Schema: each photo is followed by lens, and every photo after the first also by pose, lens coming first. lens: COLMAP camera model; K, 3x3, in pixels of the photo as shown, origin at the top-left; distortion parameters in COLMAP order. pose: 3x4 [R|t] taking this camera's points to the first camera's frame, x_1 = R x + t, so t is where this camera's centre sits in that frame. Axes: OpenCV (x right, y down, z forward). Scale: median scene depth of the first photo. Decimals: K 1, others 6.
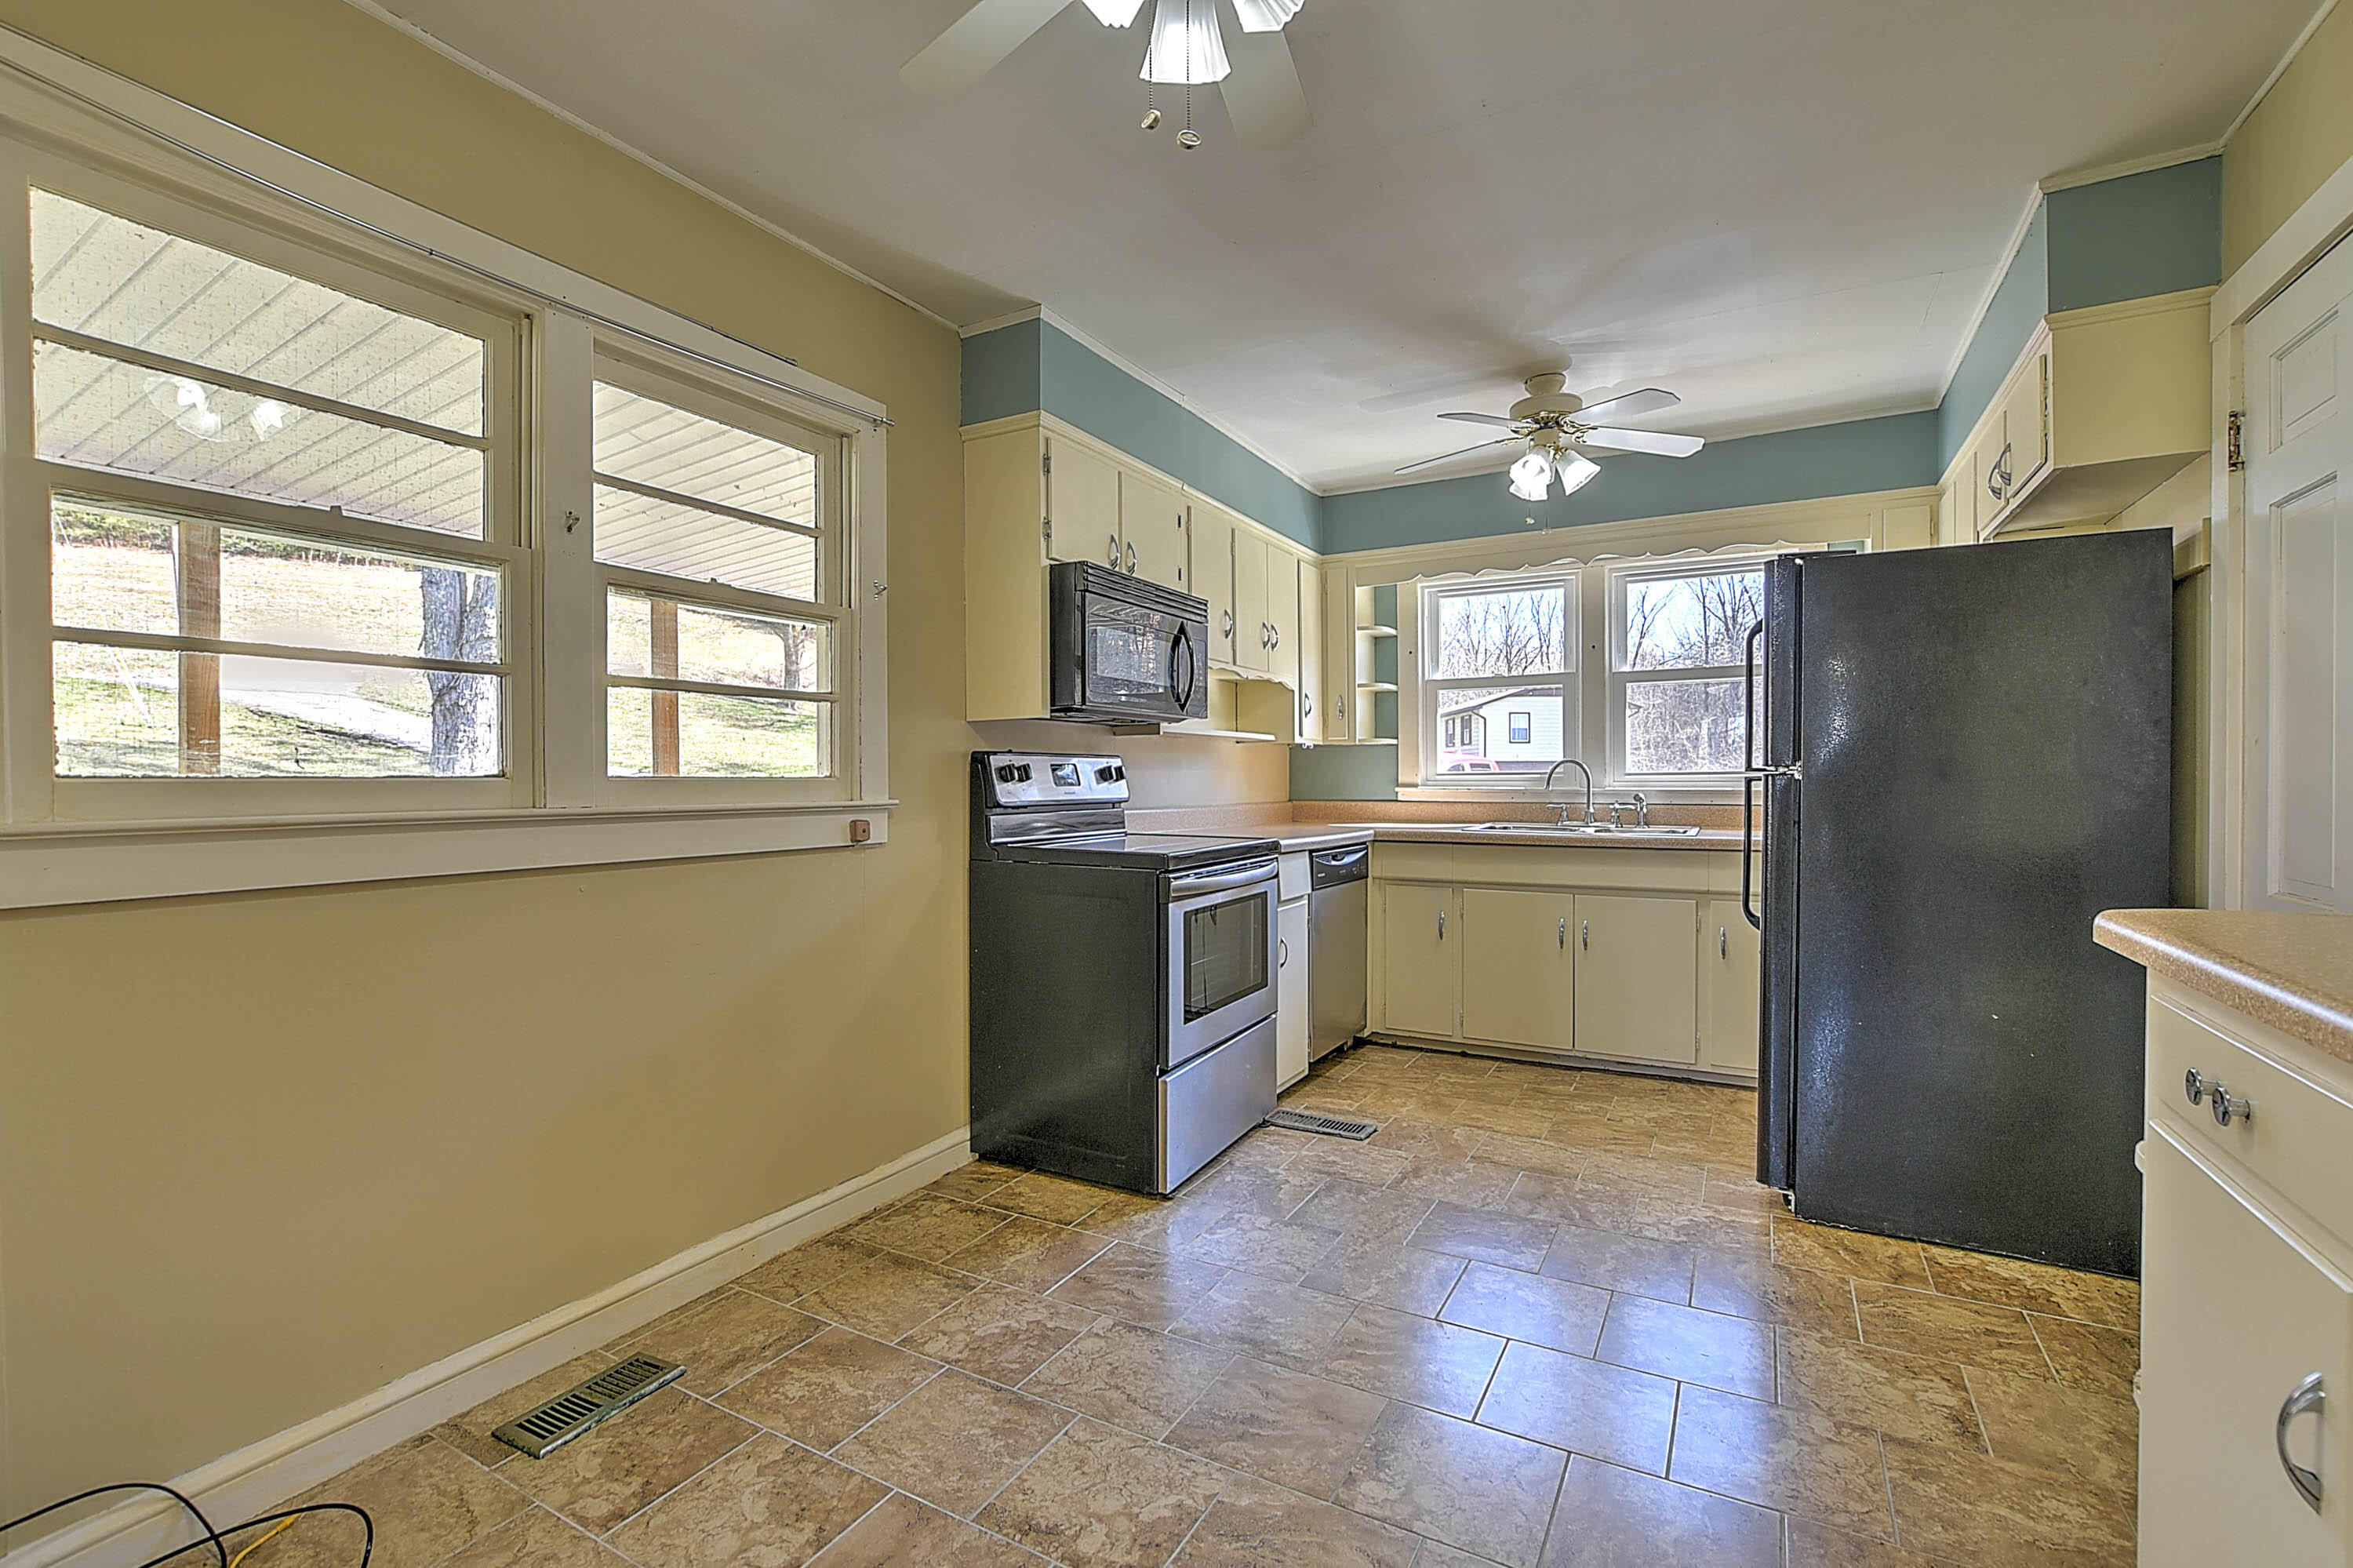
lens RADIAL K [[1039.1, 0, 1157.5], [0, 1039.1, 782.9], [0, 0, 1]] dist [-0.022711, 0.004546]
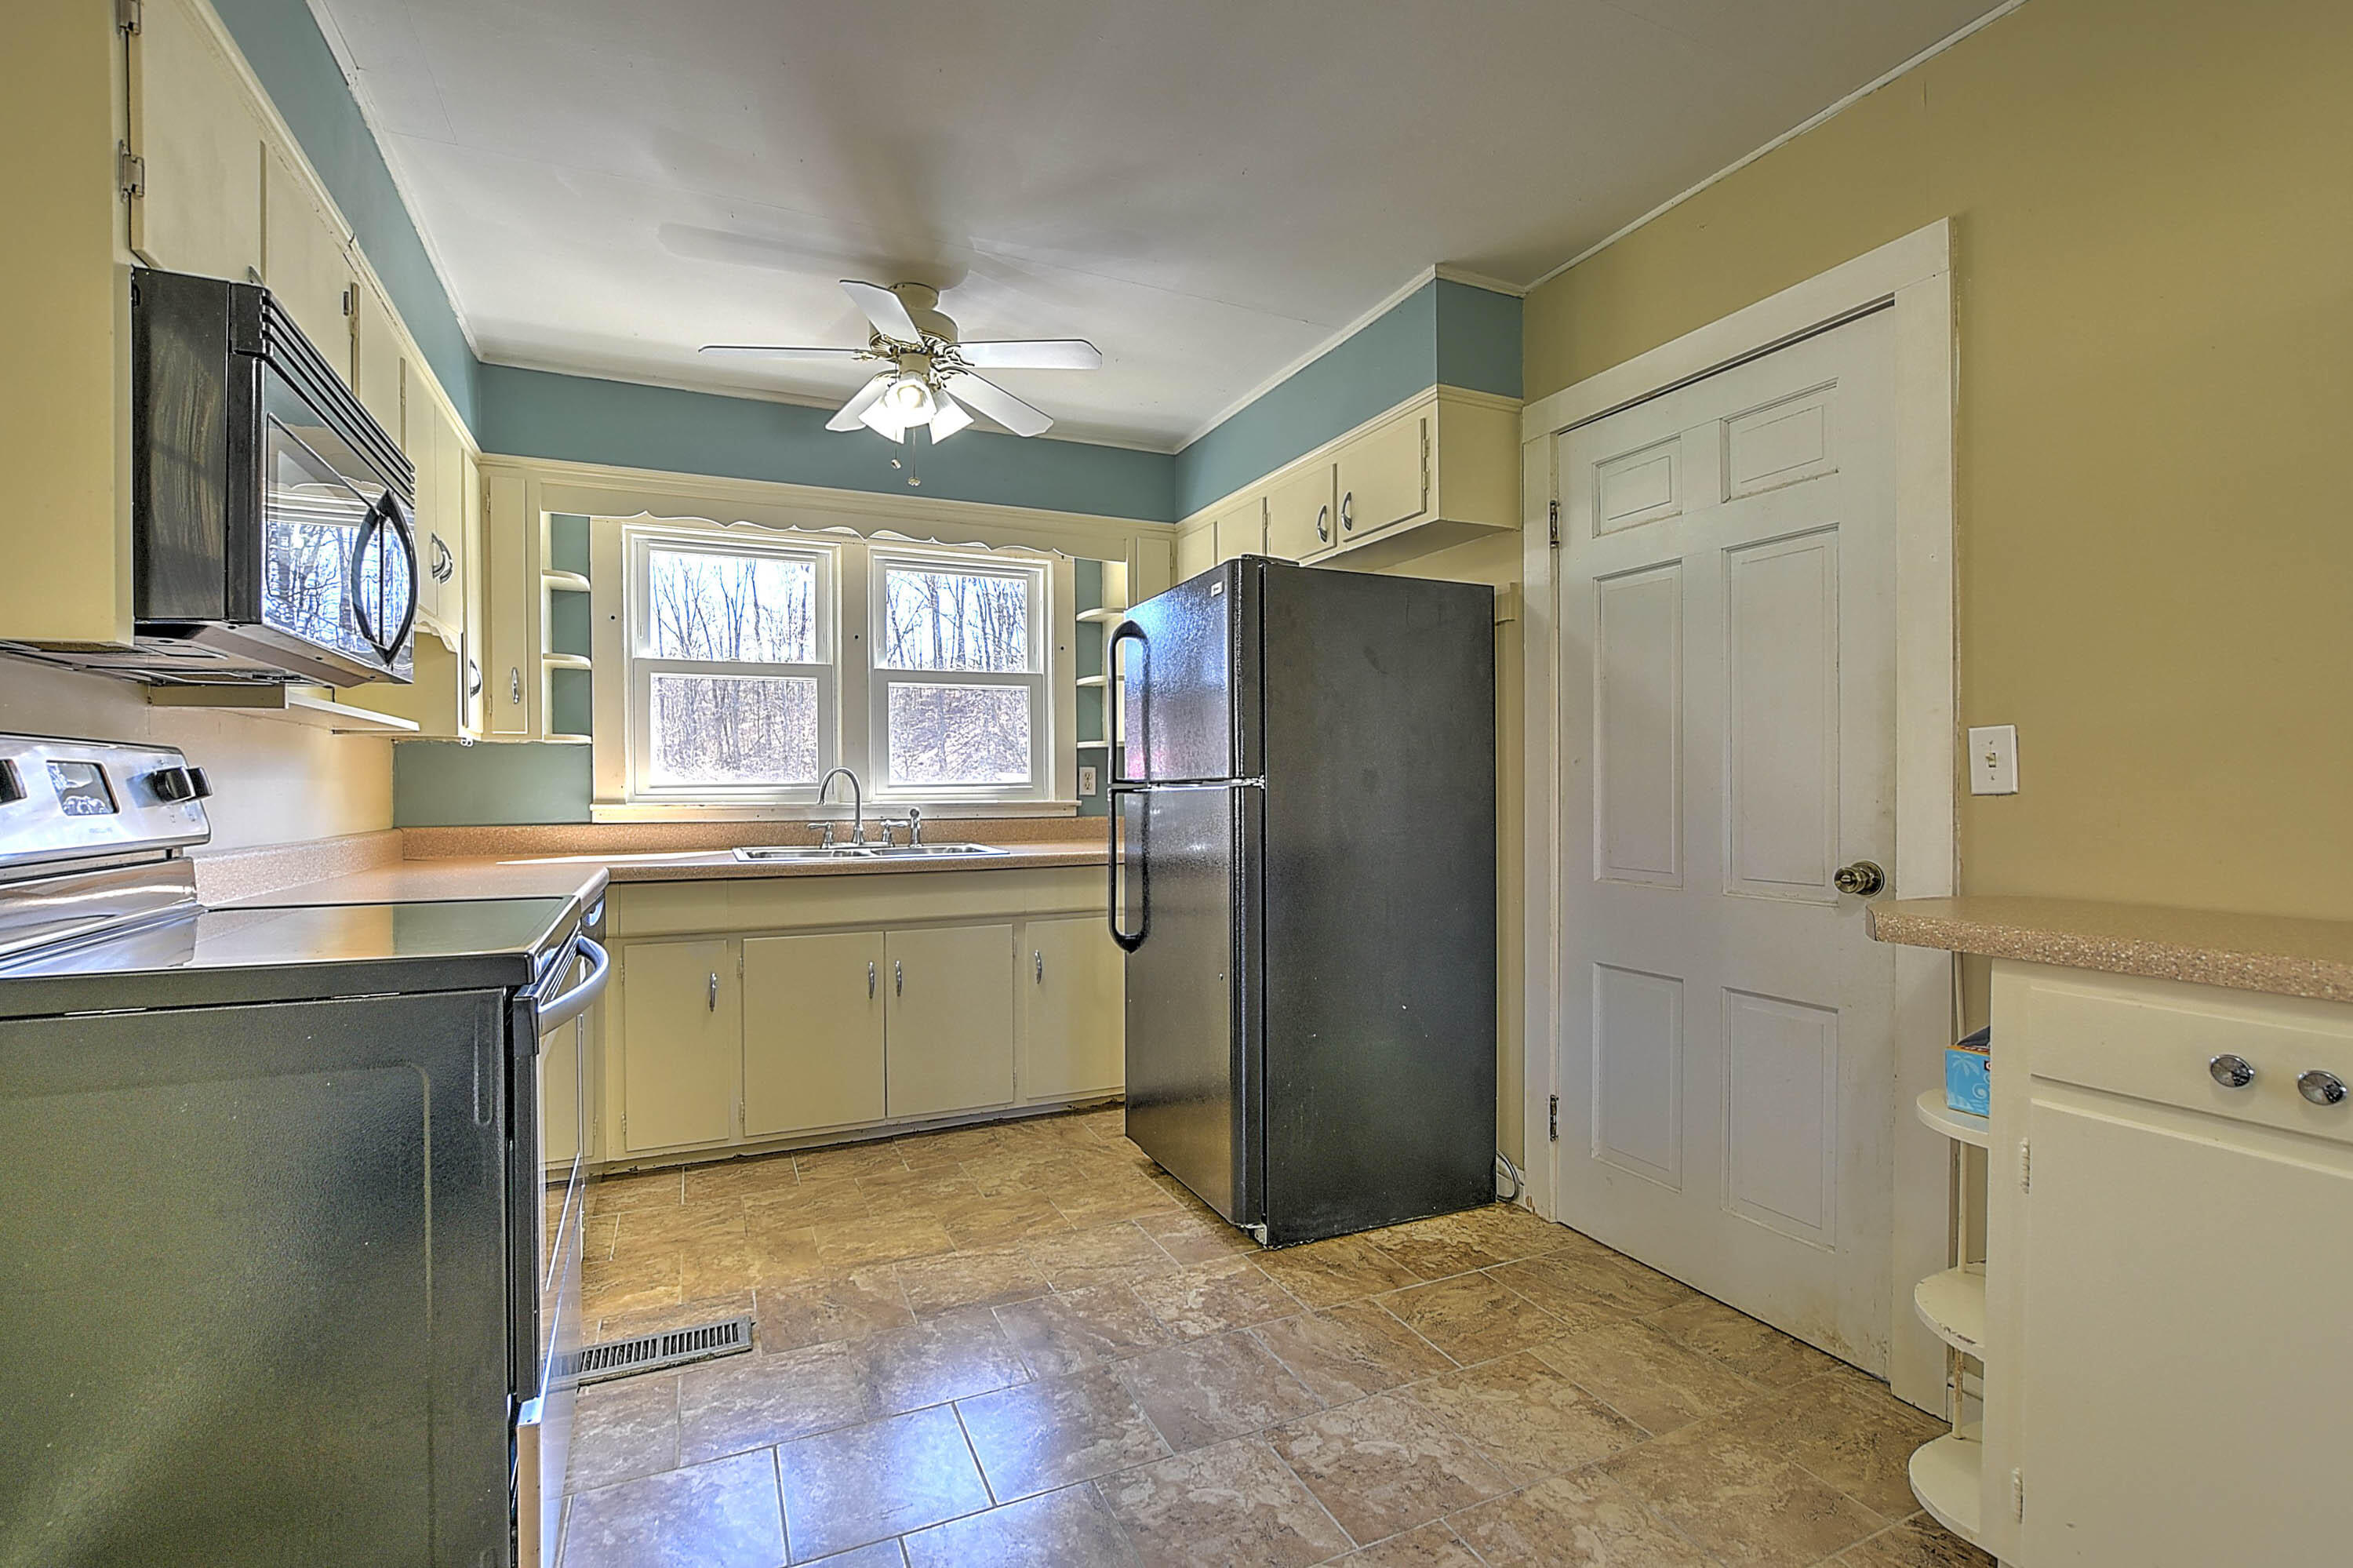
lens RADIAL K [[1039.1, 0, 1153.0], [0, 1039.1, 786.3], [0, 0, 1]] dist [-0.022711, 0.004546]
pose [[0.584581, 0.000122, 0.811336, -0.177817], [0.005893, 0.999973, -0.004397, -0.003851], [-0.811314, 0.007351, 0.584564, 0.413526]]
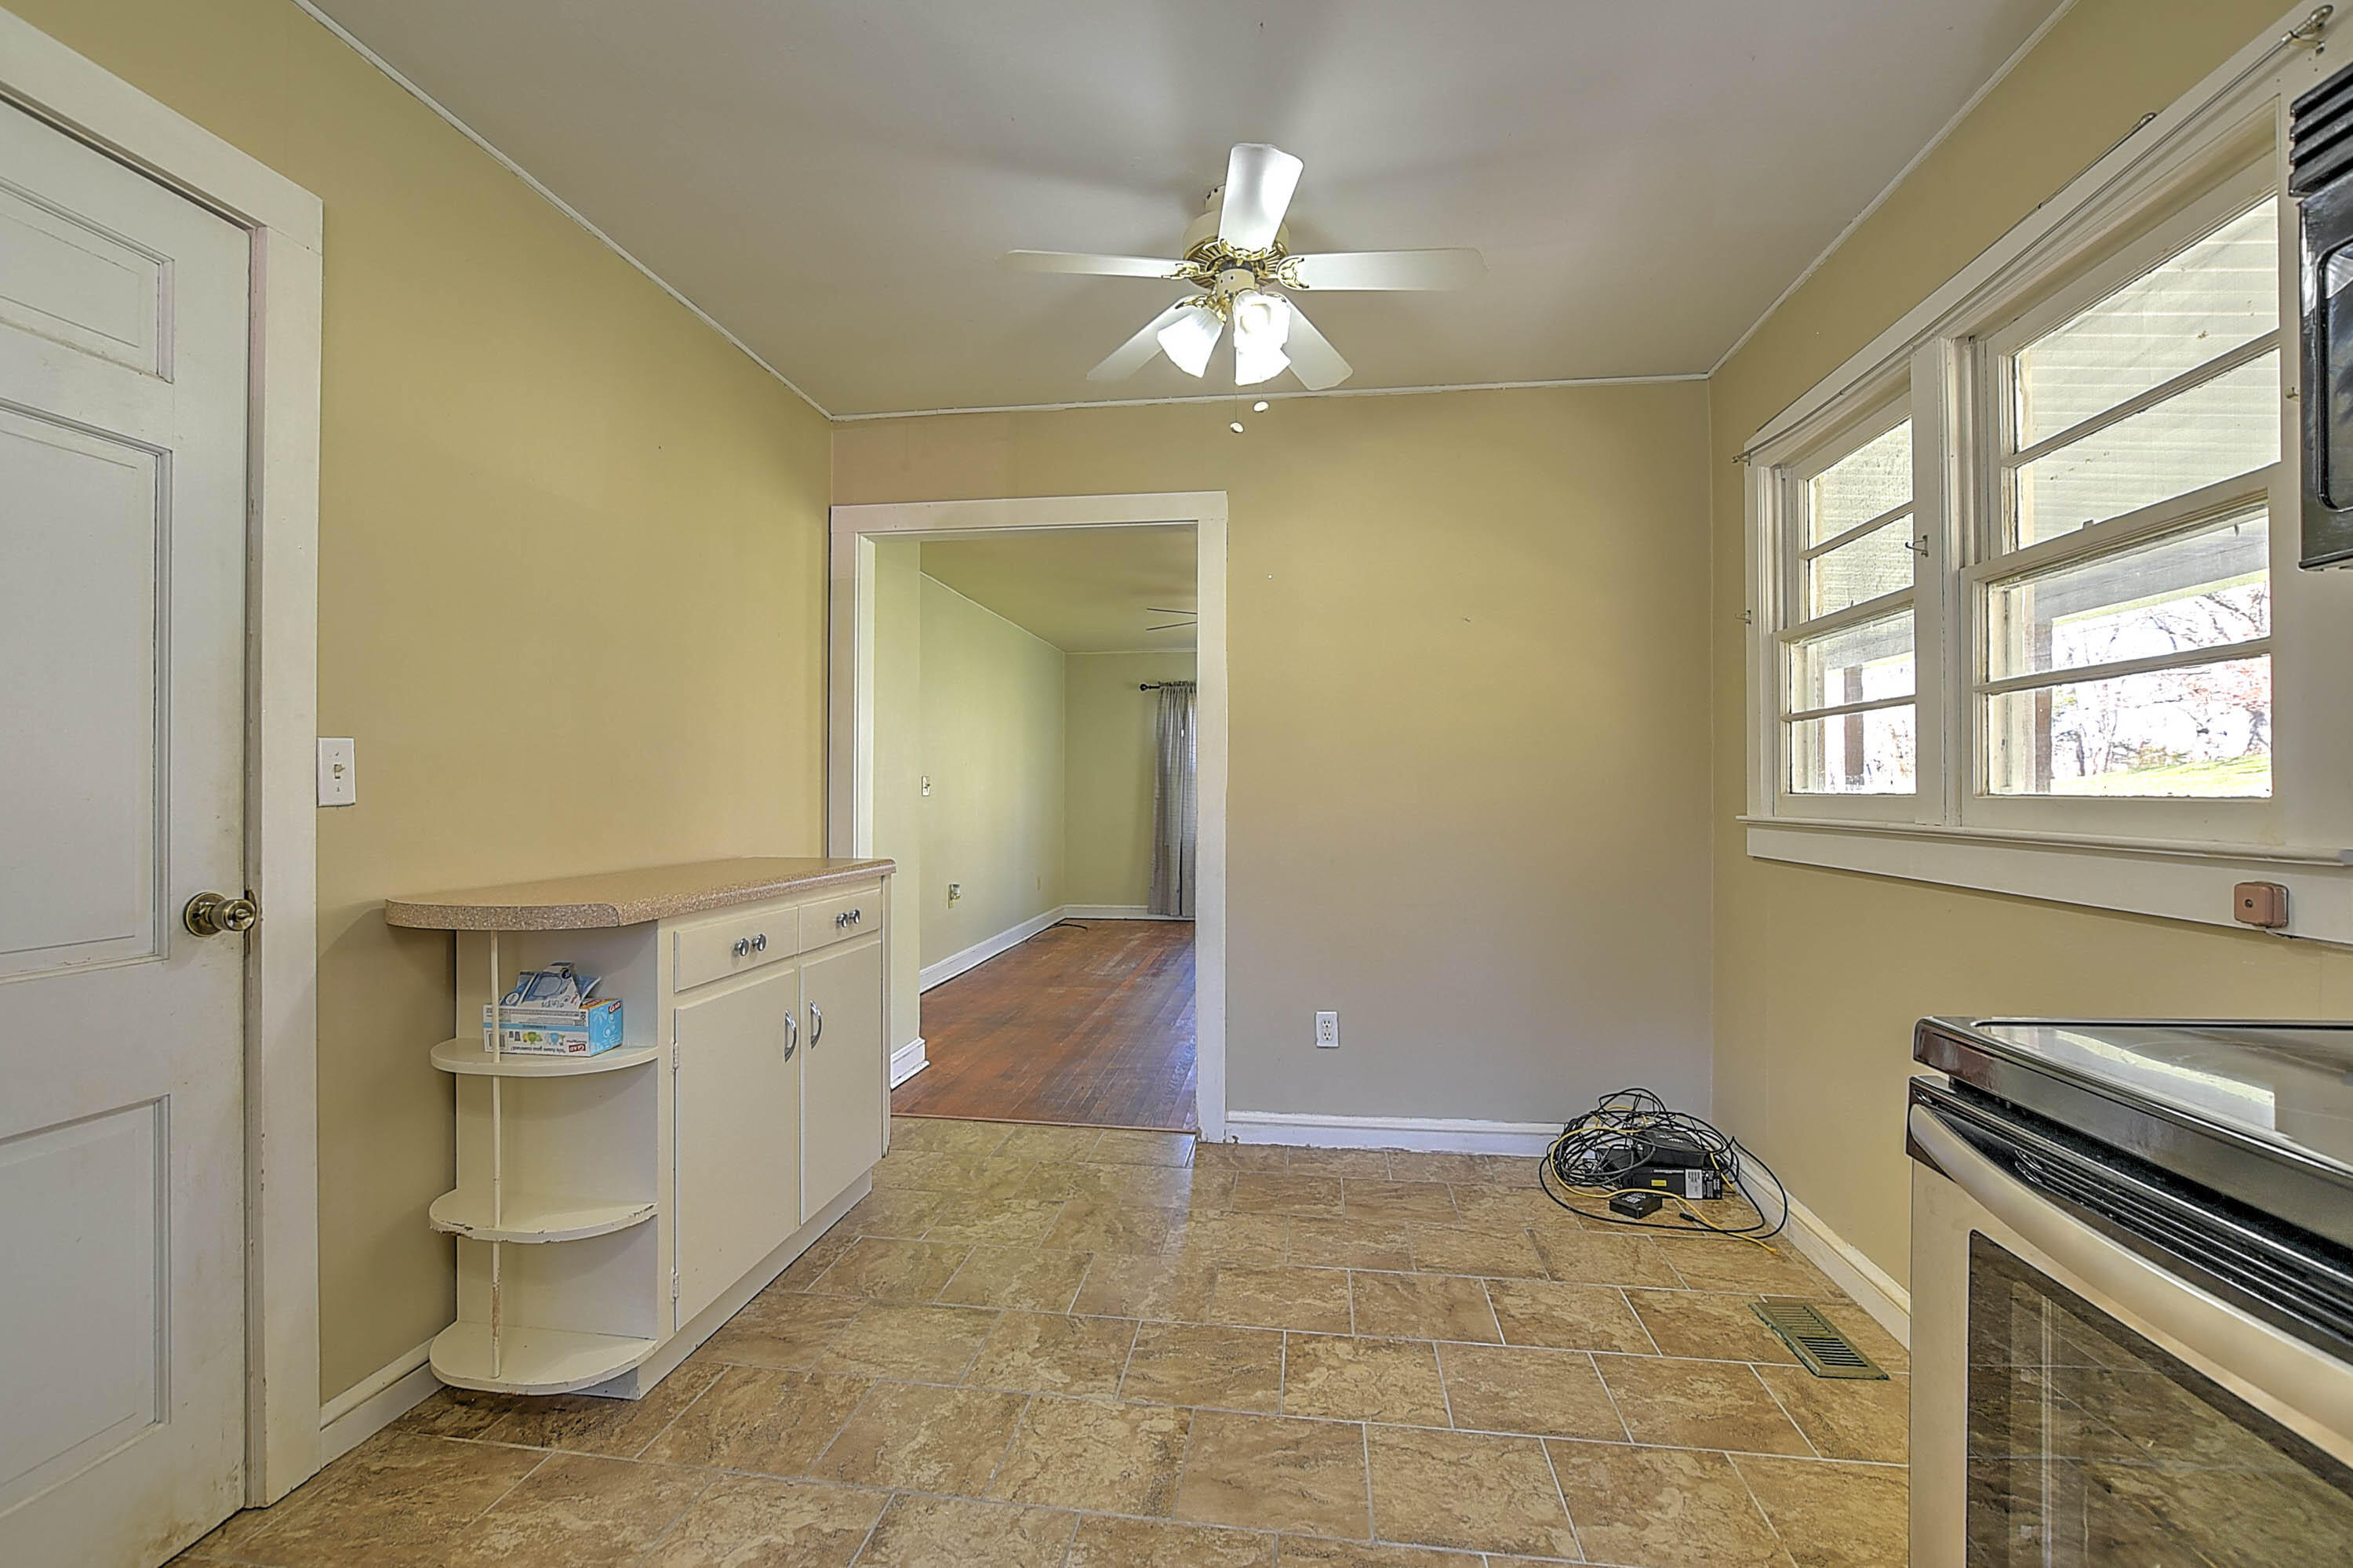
lens RADIAL K [[1039.1, 0, 1164.4], [0, 1039.1, 784.5], [0, 0, 1]] dist [-0.022711, 0.004546]
pose [[-0.928159, -0.001176, -0.372183, 0.320357], [0.000759, 0.999987, -0.005052, -0.007019], [0.372184, -0.004971, -0.928146, 1.042885]]
